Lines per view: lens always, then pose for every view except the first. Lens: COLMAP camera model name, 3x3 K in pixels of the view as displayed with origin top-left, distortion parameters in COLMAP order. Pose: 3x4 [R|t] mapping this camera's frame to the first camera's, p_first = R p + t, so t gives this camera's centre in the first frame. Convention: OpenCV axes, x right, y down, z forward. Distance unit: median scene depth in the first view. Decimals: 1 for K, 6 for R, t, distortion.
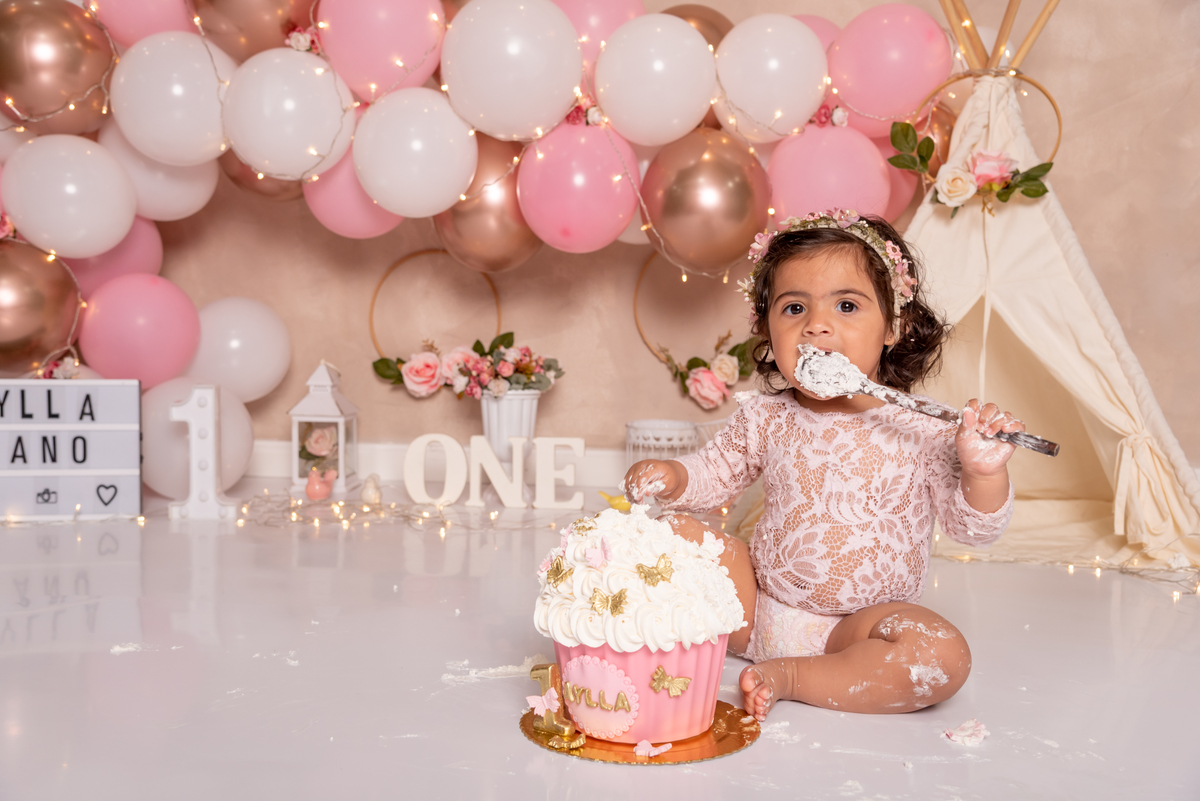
lens RADIAL K [[1476.9, 0, 600.0], [0, 1476.9, 400.5], [0, 0, 1]] dist [0.134982, 0.039917]
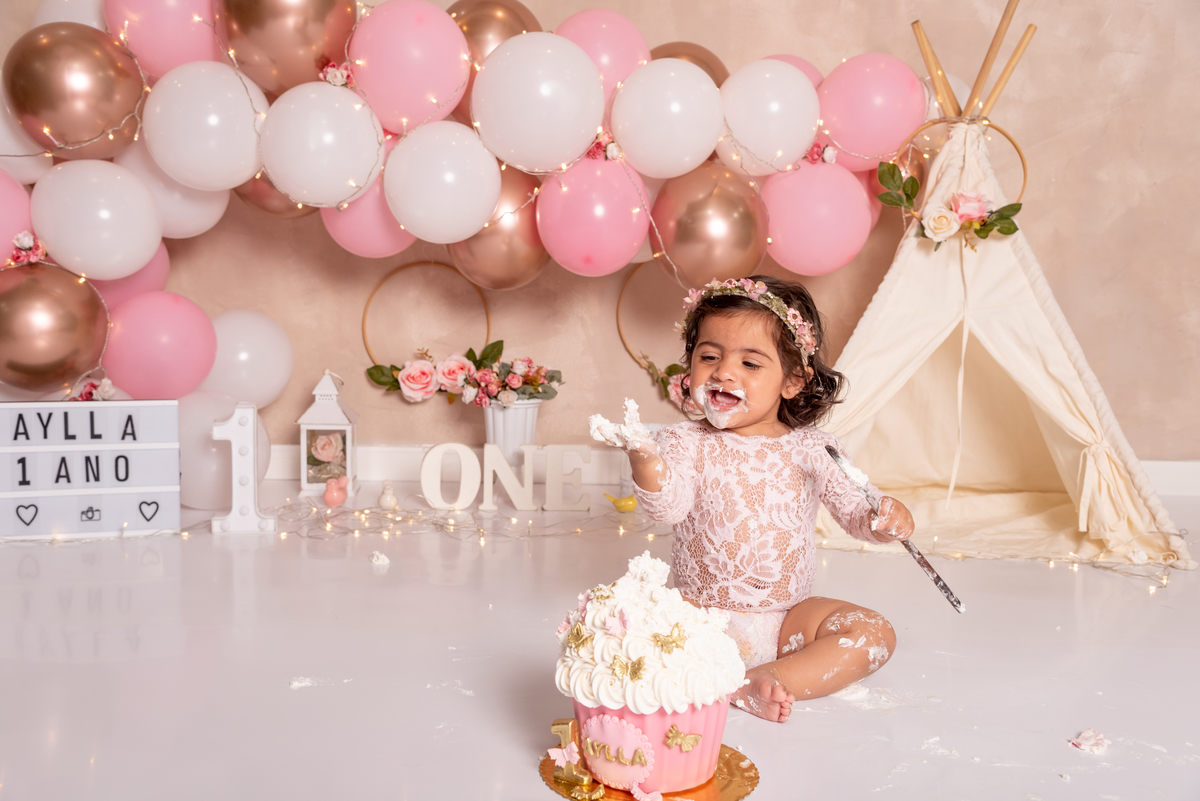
lens RADIAL K [[1446.8, 0, 600.0], [0, 1446.8, 400.5], [0, 0, 1]] dist [0.117897, 0.039832]
pose [[0.987692, -0.012071, 0.155948, -0.178058], [0.004987, 0.998941, 0.045738, -0.058695], [-0.156334, -0.044398, 0.986706, -0.047055]]
